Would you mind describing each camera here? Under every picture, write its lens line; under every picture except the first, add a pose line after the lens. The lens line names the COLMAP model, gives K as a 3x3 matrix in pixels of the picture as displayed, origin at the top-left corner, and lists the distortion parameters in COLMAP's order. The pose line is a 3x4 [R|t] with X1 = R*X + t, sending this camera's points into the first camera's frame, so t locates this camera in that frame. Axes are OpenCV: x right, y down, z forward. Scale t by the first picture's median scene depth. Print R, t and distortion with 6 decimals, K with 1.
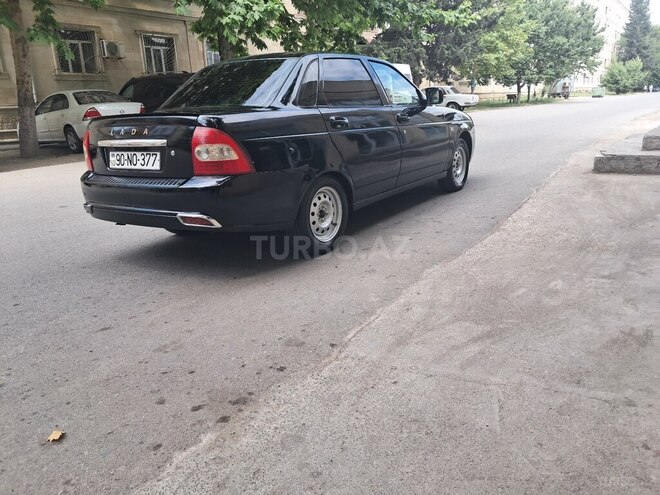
lens RADIAL K [[524.0, 0, 330.0], [0, 524.0, 247.5], [0, 0, 1]] dist [0.001445, -0.004272]
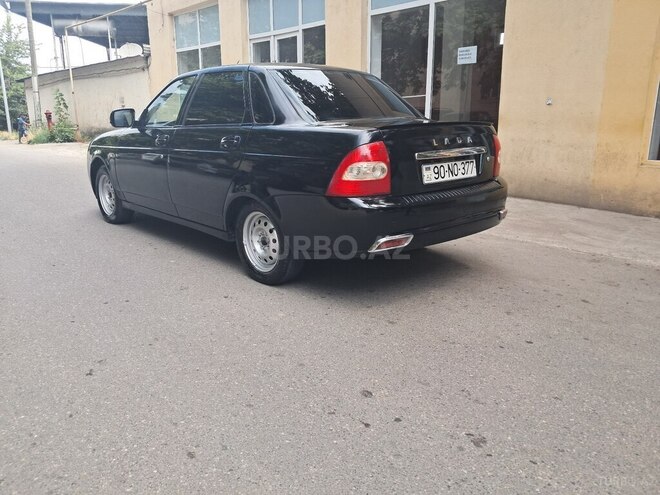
lens RADIAL K [[524.0, 0, 330.0], [0, 524.0, 247.5], [0, 0, 1]] dist [0.001445, -0.004272]
pose [[0.220771, -0.180766, 0.958428, -1.391342], [0.261380, 0.957695, 0.120419, -0.210004], [-0.939649, 0.223929, 0.258680, 1.015072]]
